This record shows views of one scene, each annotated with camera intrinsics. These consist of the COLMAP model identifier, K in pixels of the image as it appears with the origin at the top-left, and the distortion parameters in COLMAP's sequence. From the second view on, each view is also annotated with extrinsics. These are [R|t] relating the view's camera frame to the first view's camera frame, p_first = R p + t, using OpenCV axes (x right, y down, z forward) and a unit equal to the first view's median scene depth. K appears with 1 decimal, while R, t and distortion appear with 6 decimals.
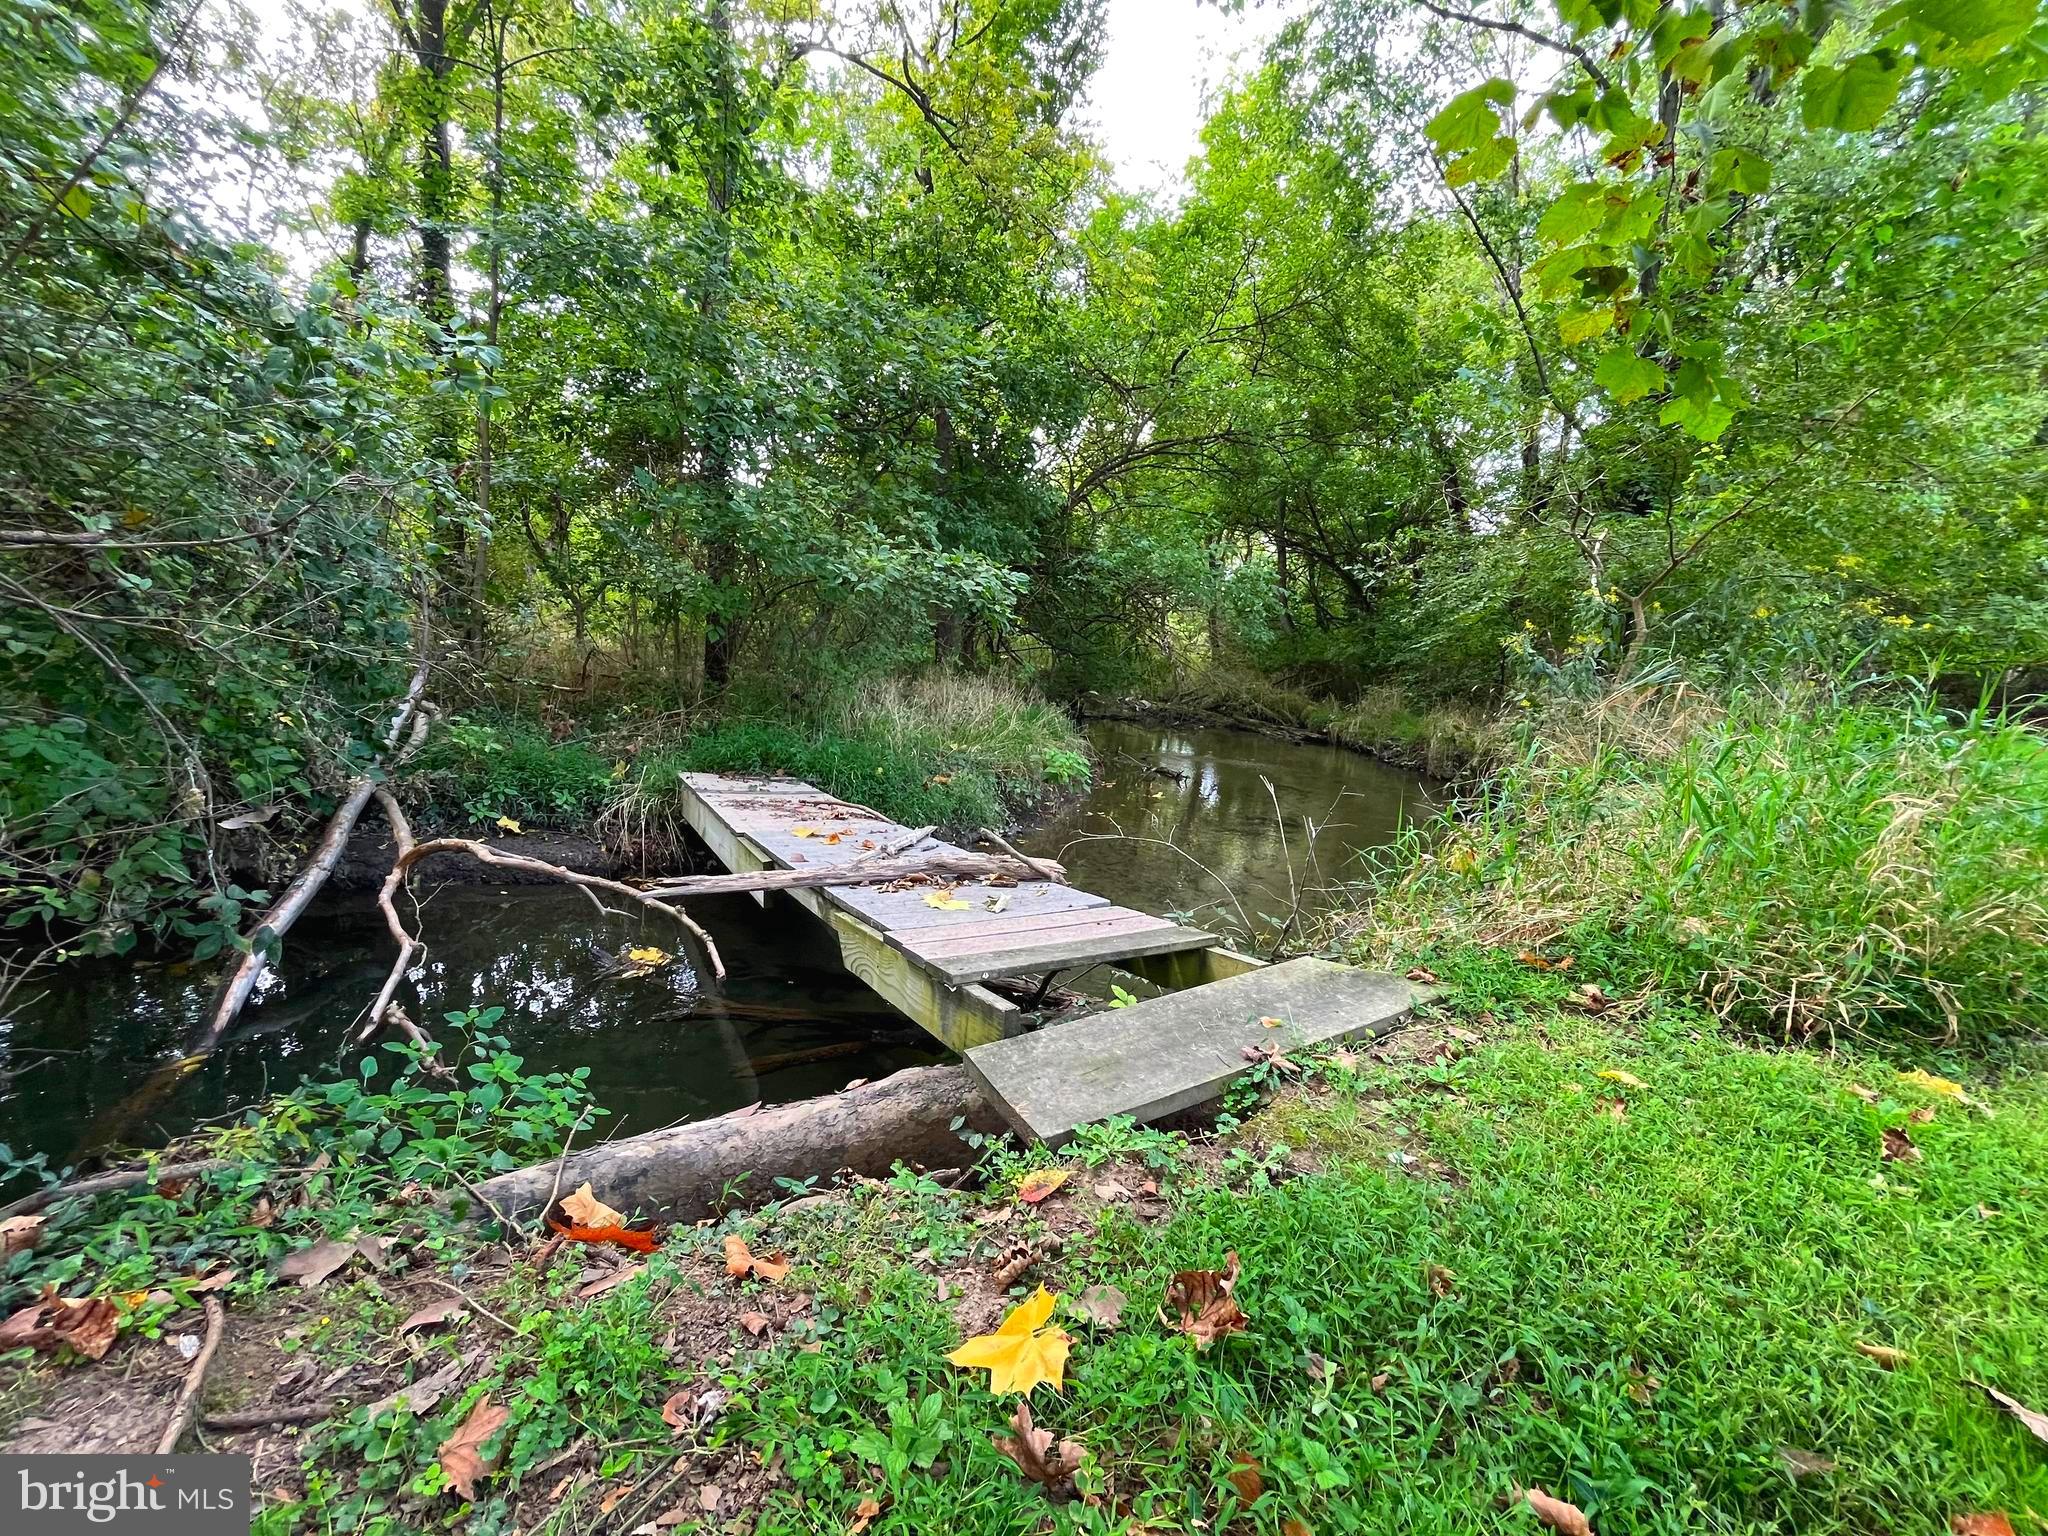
lens RADIAL K [[827.1, 0, 1009.4], [0, 827.1, 770.0], [0, 0, 1]] dist [-0.002812, -0.000167]
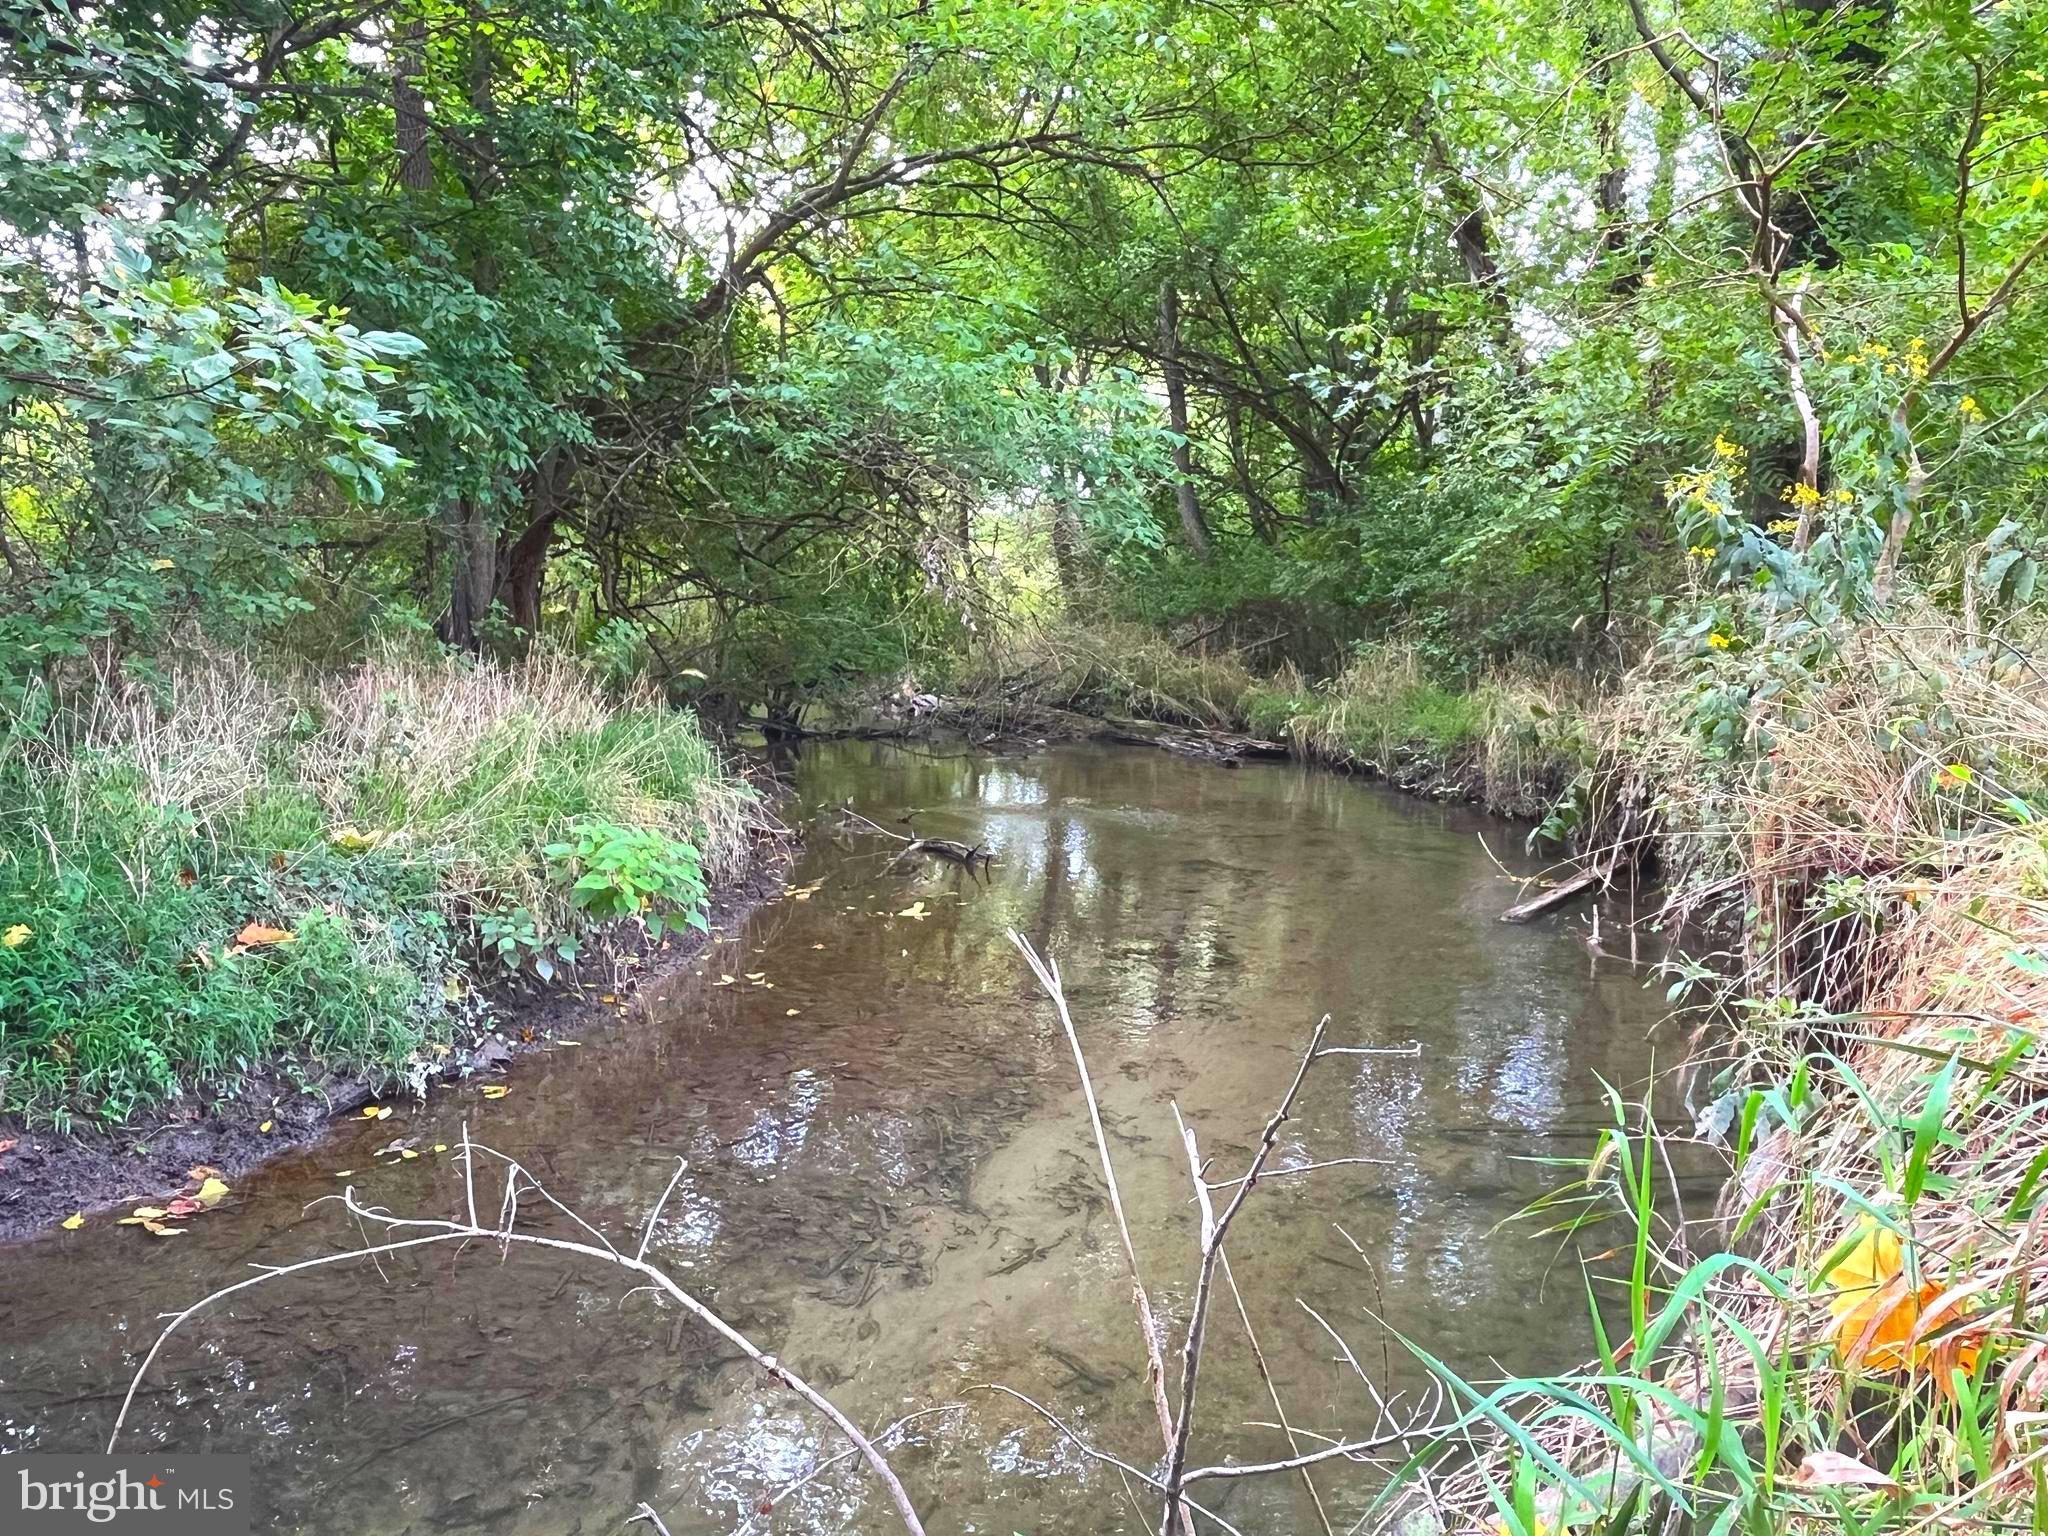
lens RADIAL K [[1558.1, 0, 1027.5], [0, 1558.1, 765.0], [0, 0, 1]] dist [0.016386, 0.003340]
pose [[0.978422, -0.063161, 0.196724, 0.041684], [0.071867, 0.996712, -0.037426, -0.004709], [-0.193713, 0.050757, 0.979744, 0.100859]]
